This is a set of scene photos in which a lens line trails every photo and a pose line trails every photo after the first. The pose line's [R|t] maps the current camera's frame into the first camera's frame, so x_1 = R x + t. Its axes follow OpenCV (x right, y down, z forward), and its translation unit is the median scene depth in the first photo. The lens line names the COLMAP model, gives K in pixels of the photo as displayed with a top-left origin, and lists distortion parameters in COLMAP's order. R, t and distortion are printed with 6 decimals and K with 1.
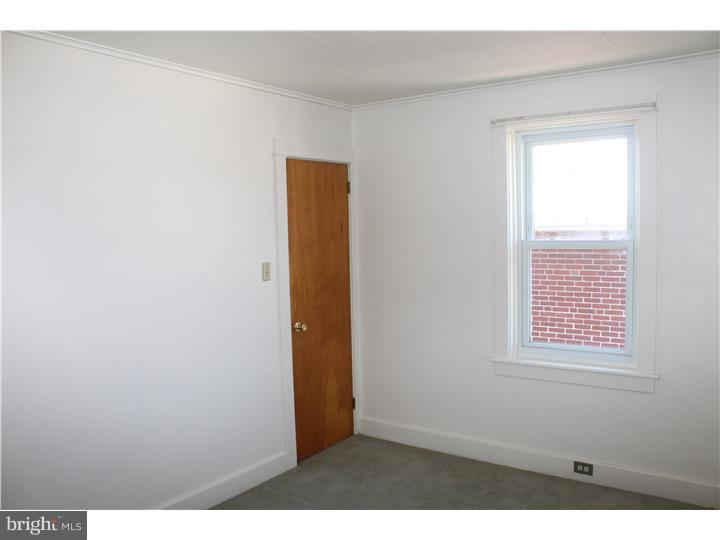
lens RADIAL K [[626.7, 0, 360.0], [0, 626.7, 270.0], [0, 0, 1]] dist [-0.070113, 0.004549]
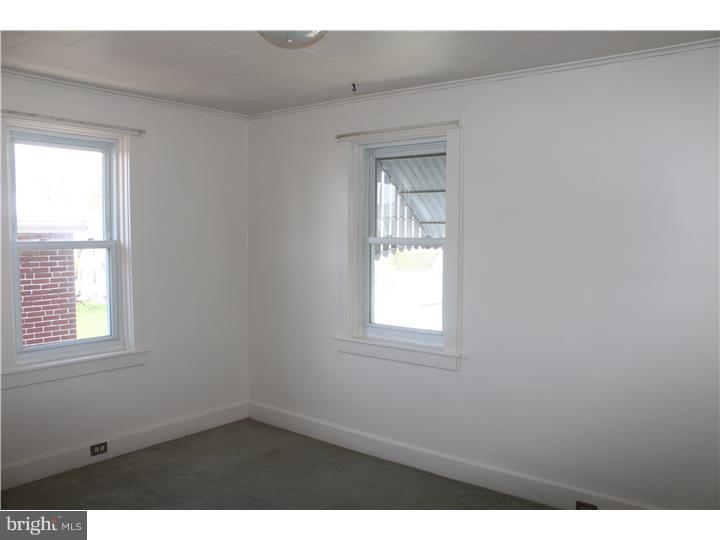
lens RADIAL K [[626.7, 0, 360.0], [0, 626.7, 270.0], [0, 0, 1]] dist [-0.070113, 0.004549]
pose [[0.045511, -0.036792, 0.998286, -0.694011], [0.057463, 0.997763, 0.034153, -0.006300], [-0.997310, 0.055810, 0.047523, 0.466346]]
